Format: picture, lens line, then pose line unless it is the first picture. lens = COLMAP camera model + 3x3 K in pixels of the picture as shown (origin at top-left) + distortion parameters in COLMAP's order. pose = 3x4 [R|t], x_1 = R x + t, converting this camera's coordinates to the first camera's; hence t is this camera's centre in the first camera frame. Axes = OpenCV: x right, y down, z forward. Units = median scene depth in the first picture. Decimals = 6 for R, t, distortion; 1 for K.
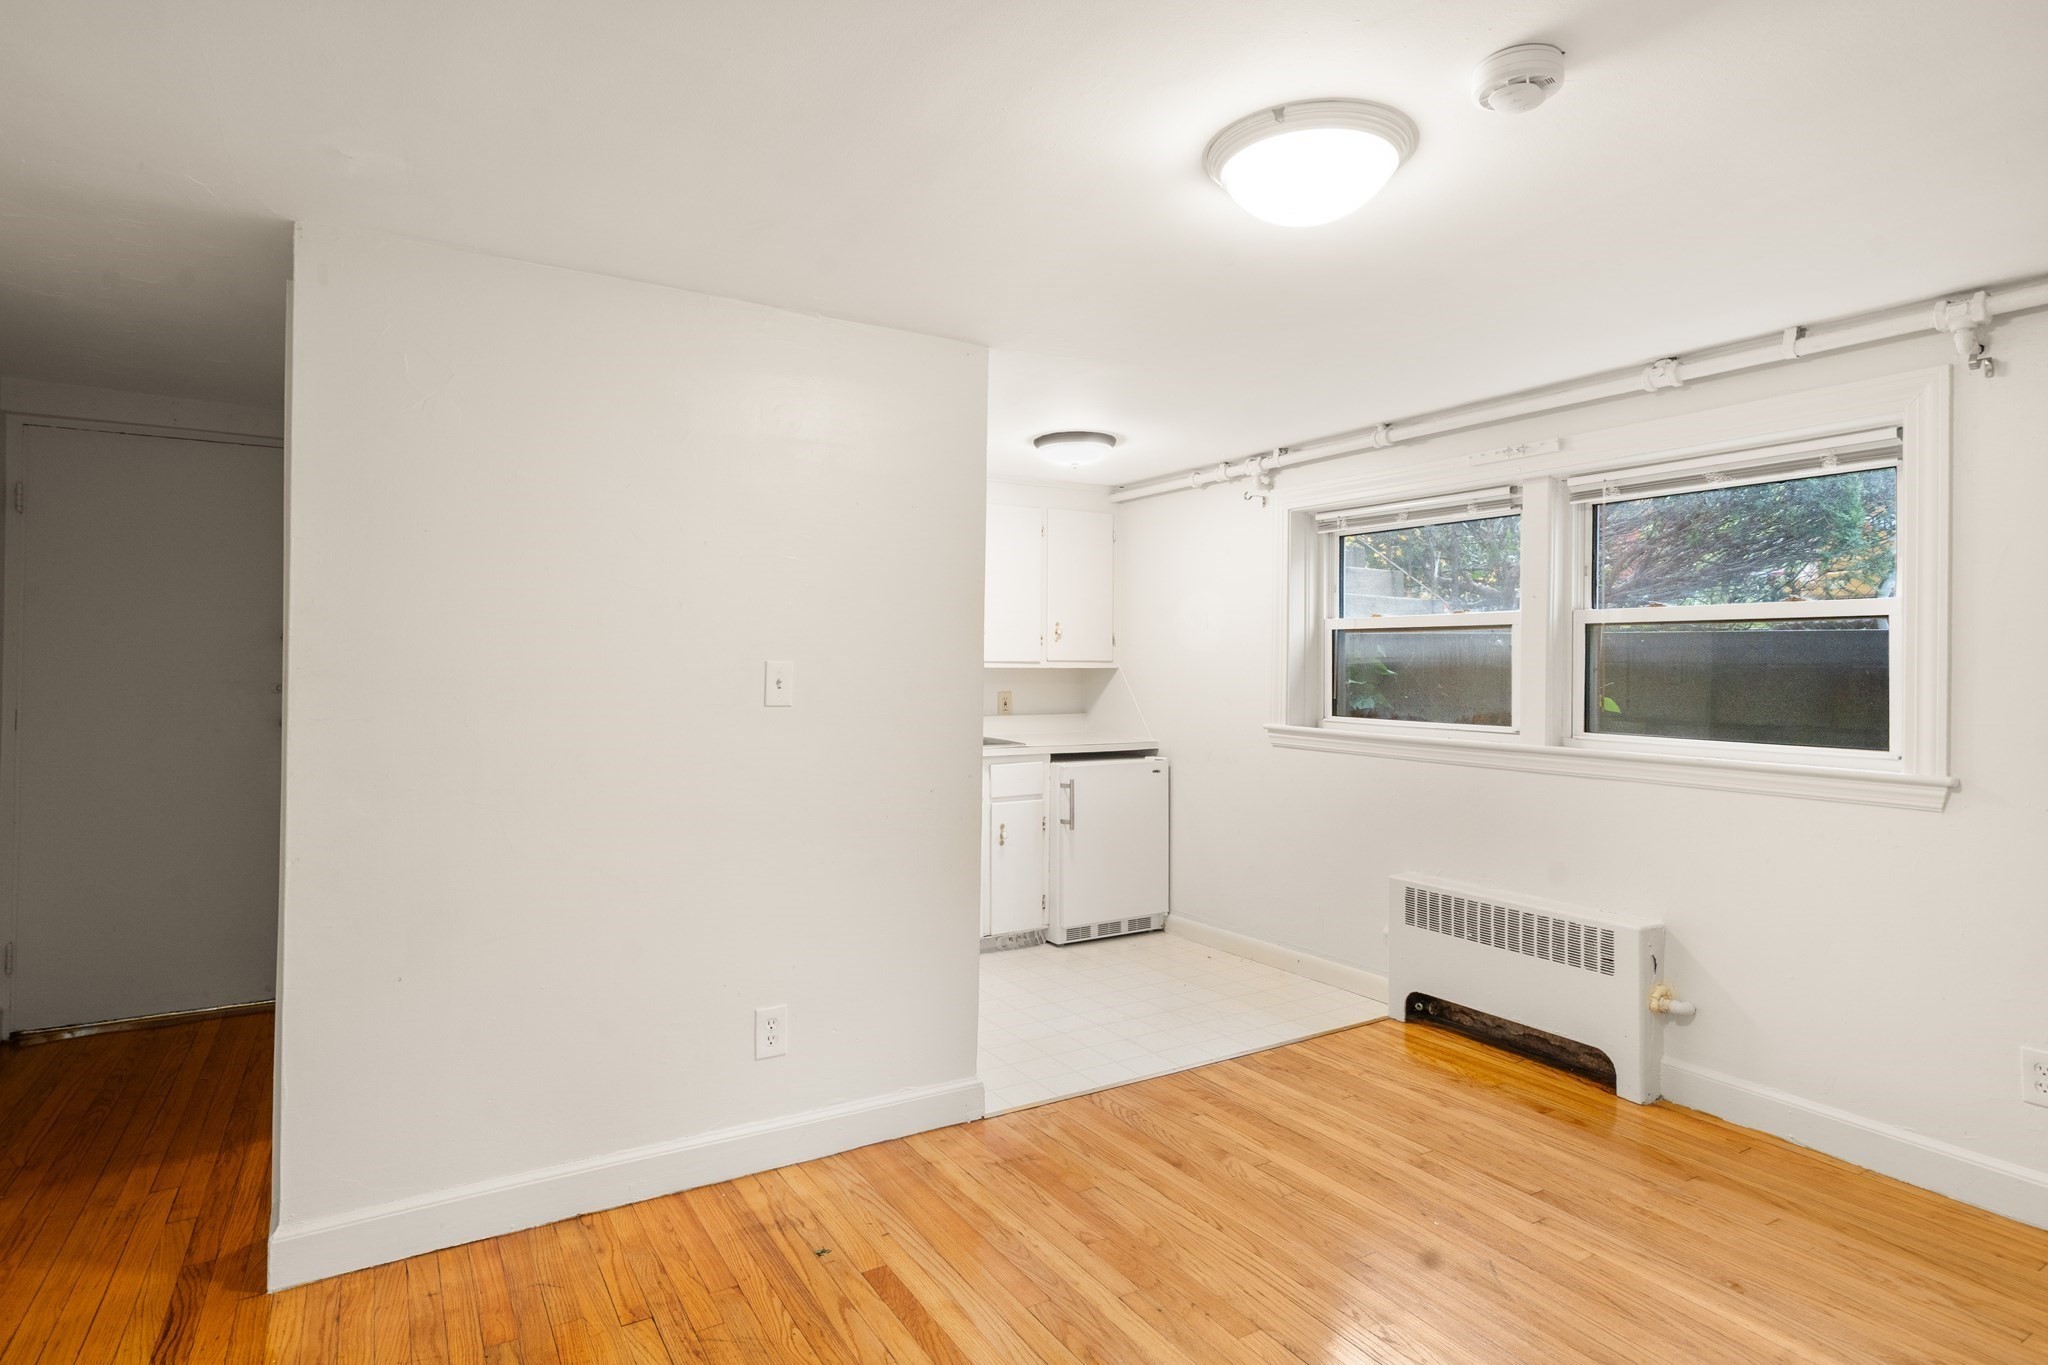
lens RADIAL K [[1077.8, 0, 1026.4], [0, 1077.8, 659.3], [0, 0, 1]] dist [0.004940, -0.000676]
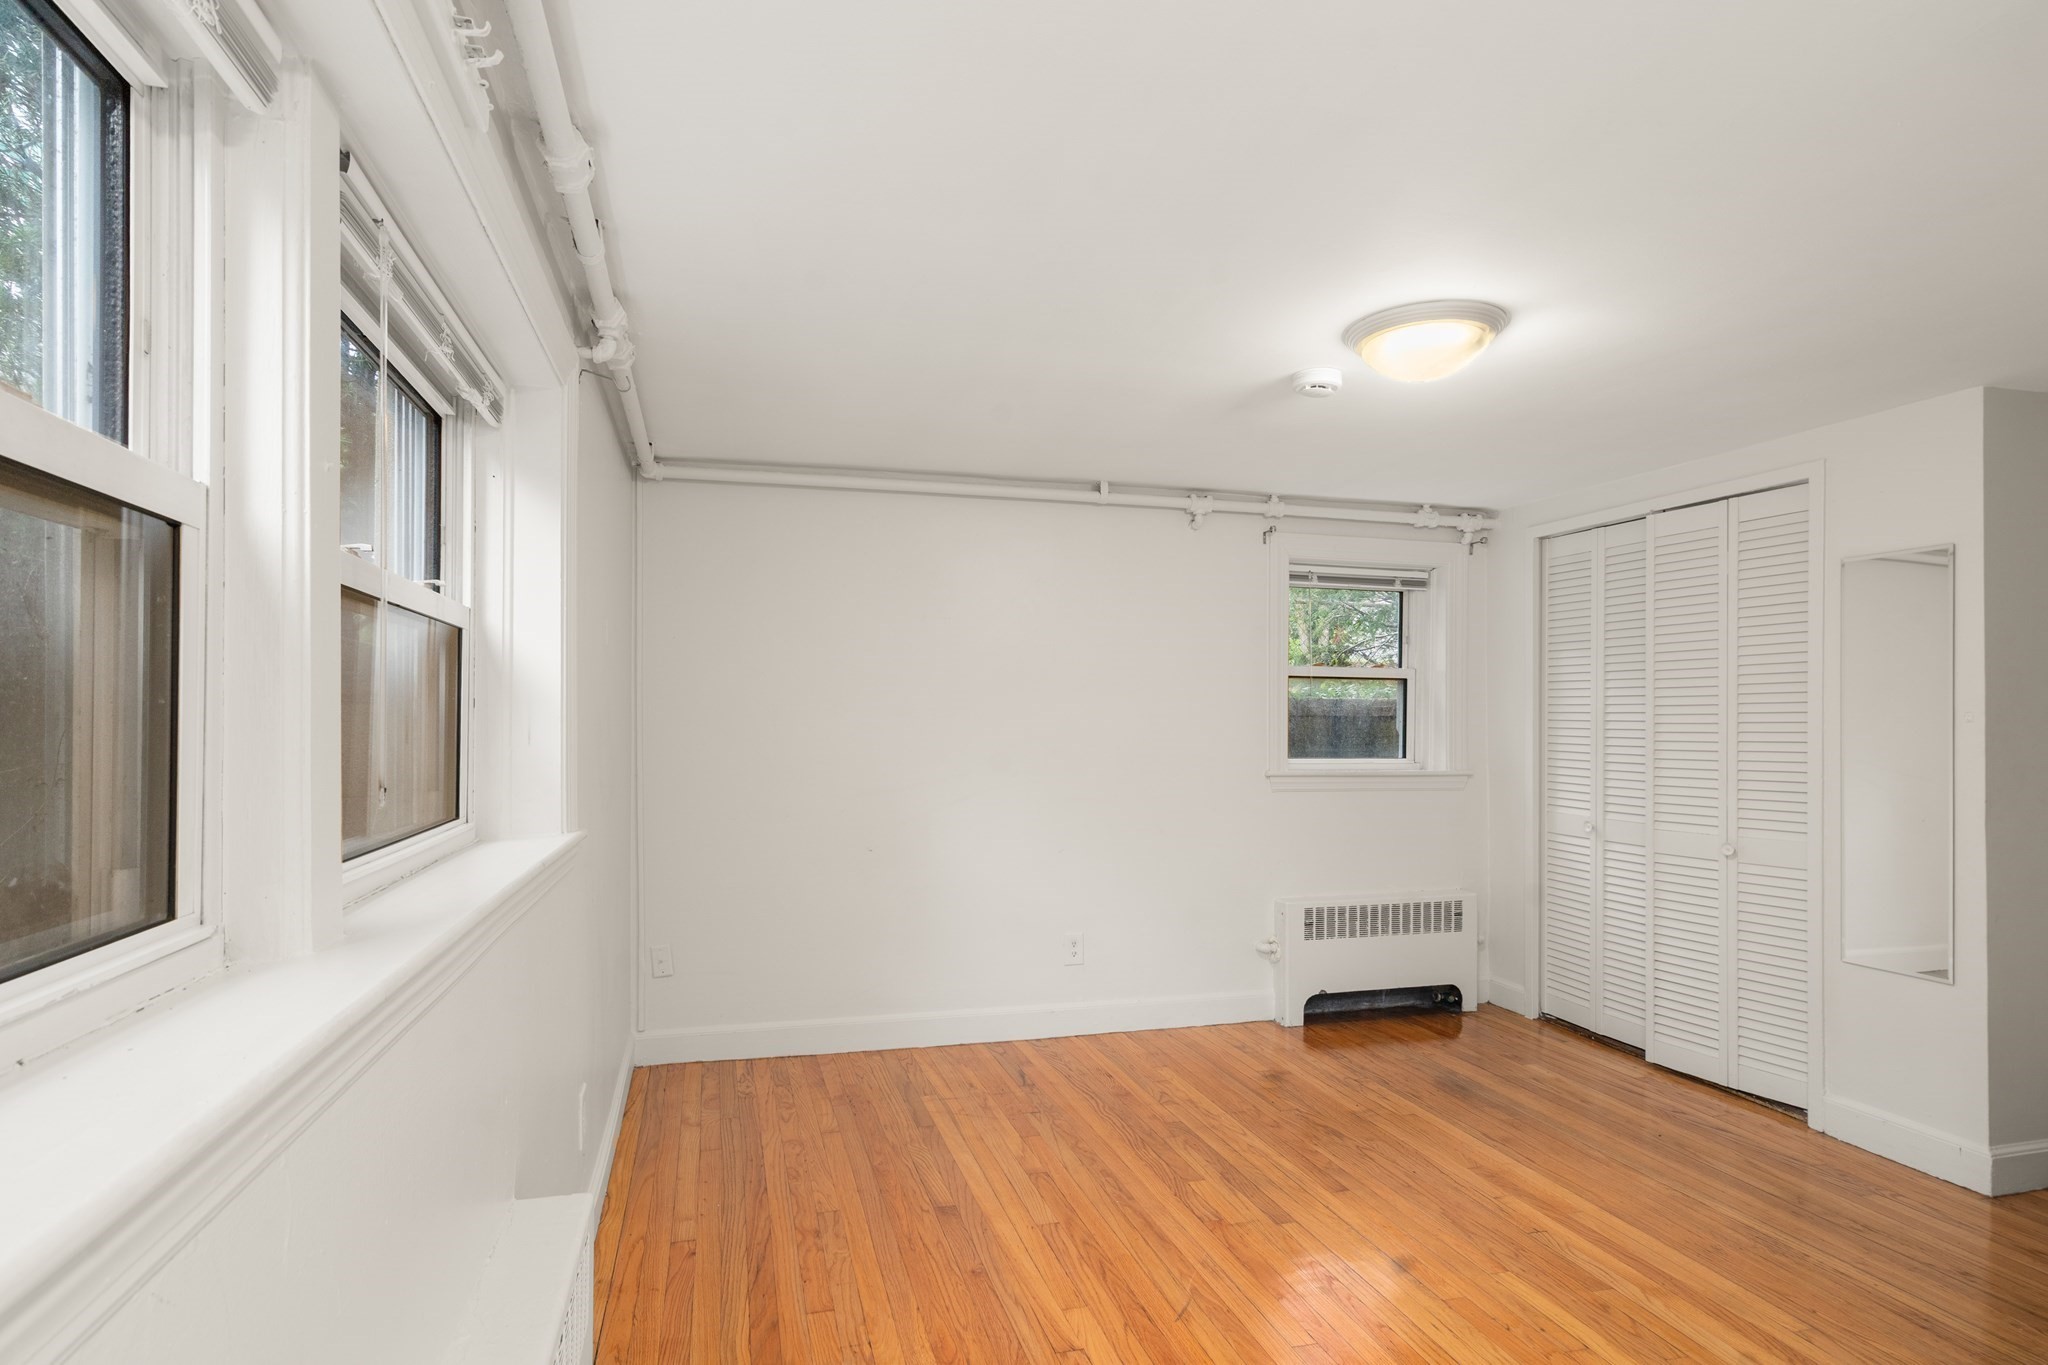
lens RADIAL K [[1077.8, 0, 993.2], [0, 1077.8, 714.0], [0, 0, 1]] dist [0.004940, -0.000676]
pose [[-0.956257, -0.014556, 0.292165, 0.189113], [-0.017712, 0.999810, -0.008162, 0.011673], [-0.291990, -0.012980, -0.956333, 1.213890]]
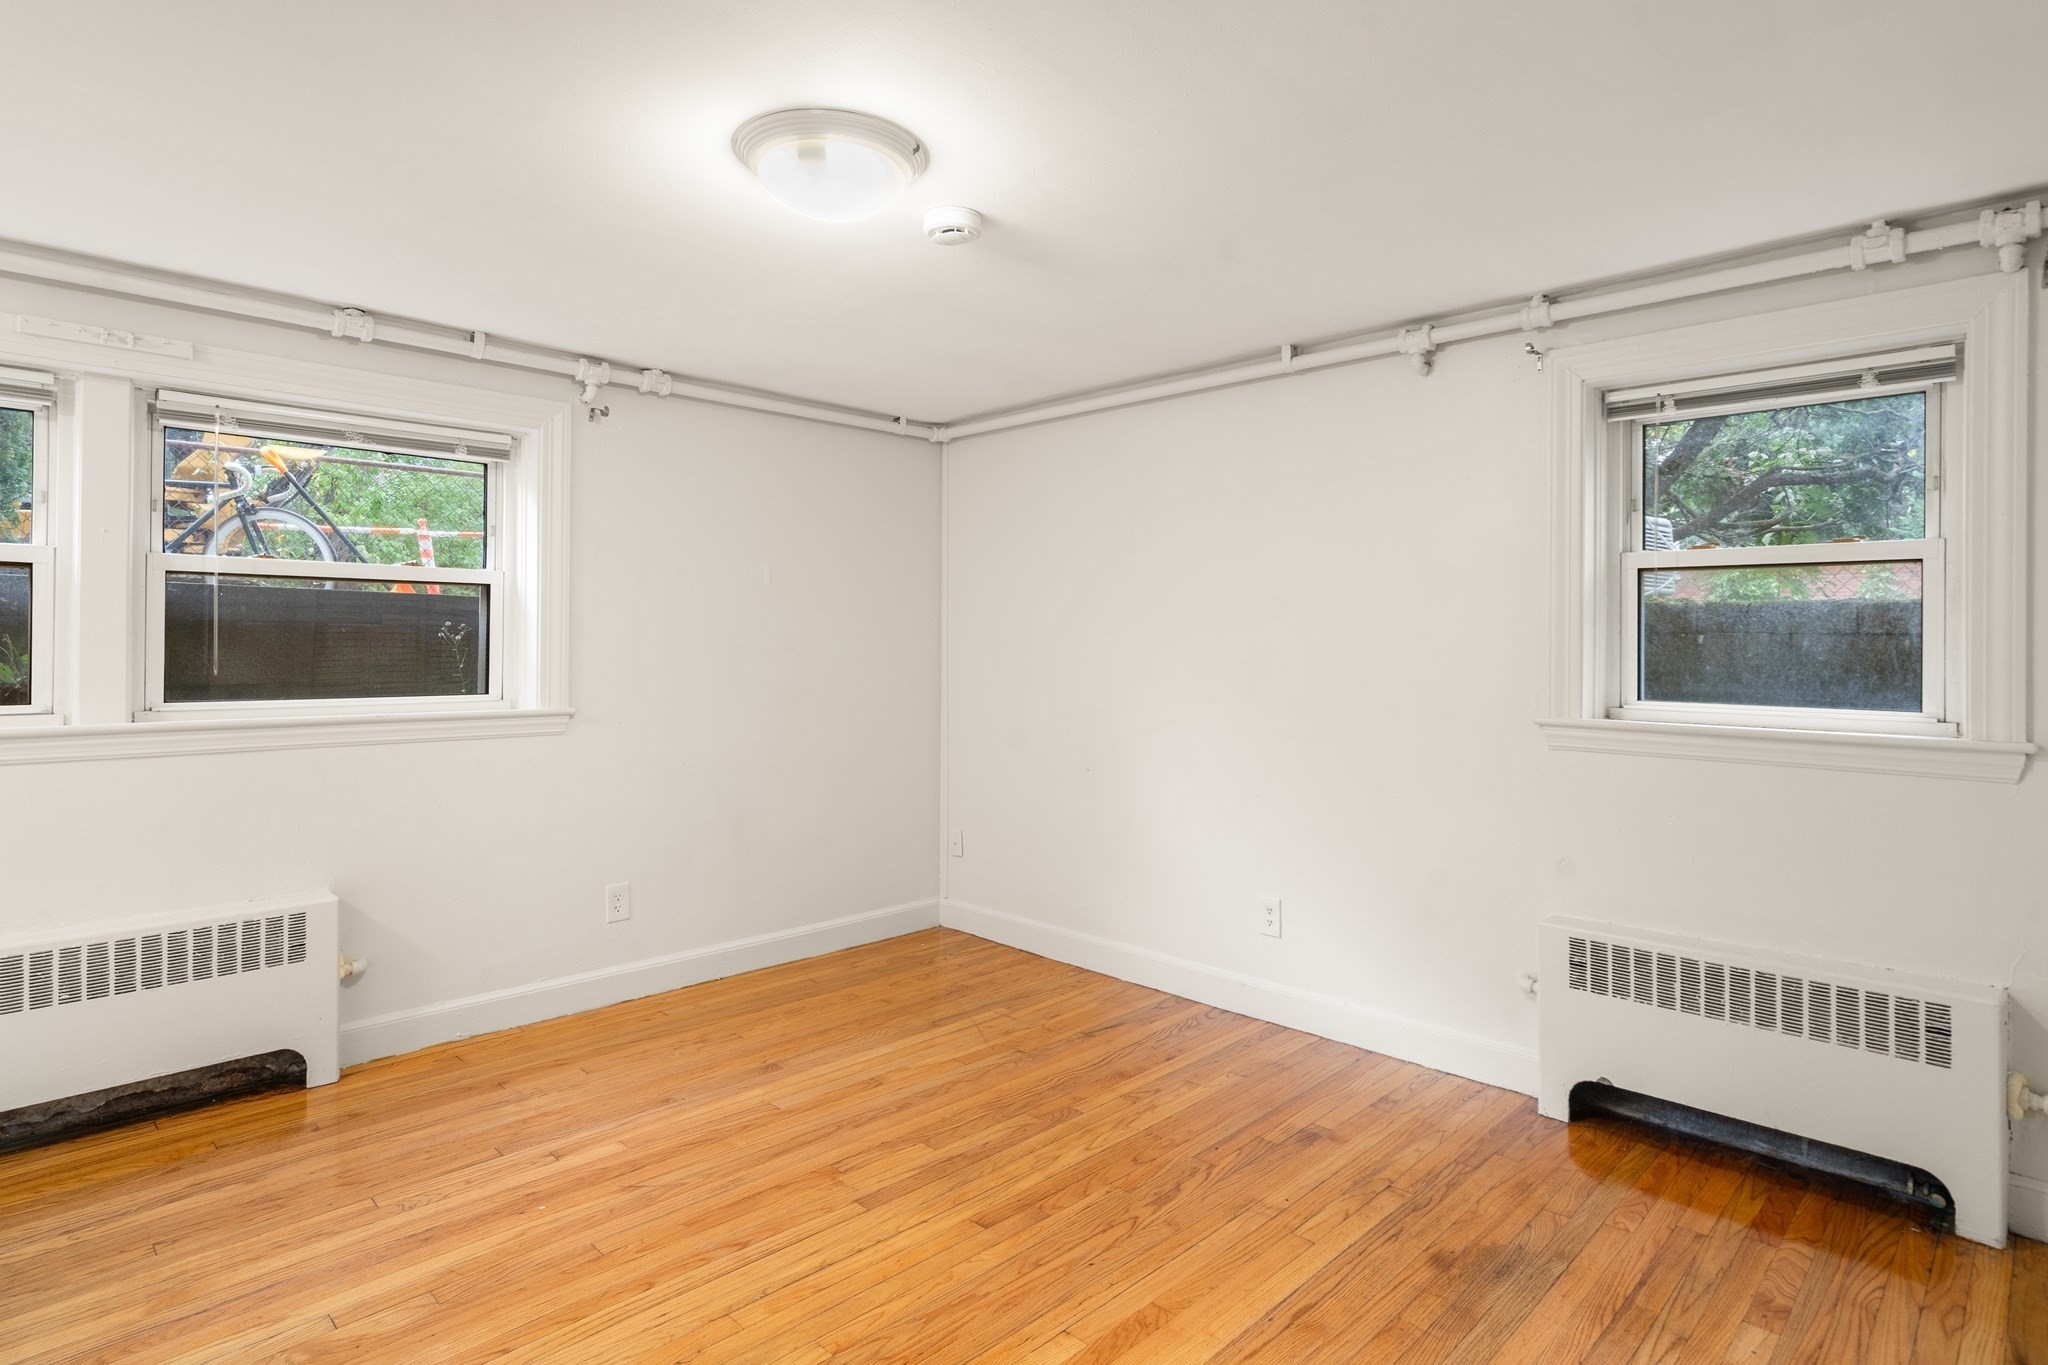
lens RADIAL K [[1077.8, 0, 1037.7], [0, 1077.8, 636.1], [0, 0, 1]] dist [0.004940, -0.000676]
pose [[-0.239675, -0.006390, 0.970832, -0.423494], [-0.015125, 0.999882, 0.002847, 0.004391], [-0.970735, -0.014002, -0.239743, 0.527622]]
